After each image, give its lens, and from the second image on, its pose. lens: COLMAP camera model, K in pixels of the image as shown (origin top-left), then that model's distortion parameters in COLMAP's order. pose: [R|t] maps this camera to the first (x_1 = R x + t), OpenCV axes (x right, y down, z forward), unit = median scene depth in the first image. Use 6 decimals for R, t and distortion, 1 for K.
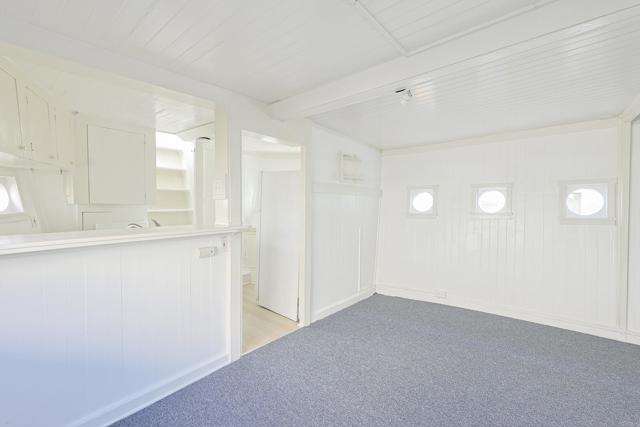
lens RADIAL K [[279.3, 0, 319.0], [0, 279.3, 206.1], [0, 0, 1]] dist [0.001037, 0.000312]
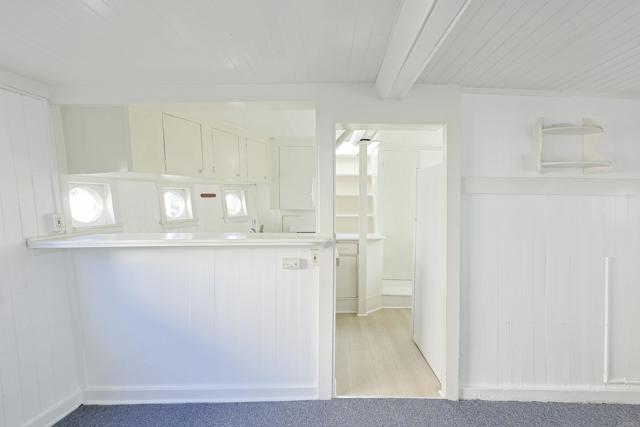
lens RADIAL K [[288.6, 0, 322.7], [0, 288.6, 200.7], [0, 0, 1]] dist [0.002197, 0.000569]
pose [[0.649939, -0.016827, -0.759800, 0.294426], [-0.007954, 0.999549, -0.028941, -0.012069], [0.759945, 0.024853, 0.649512, 0.342703]]
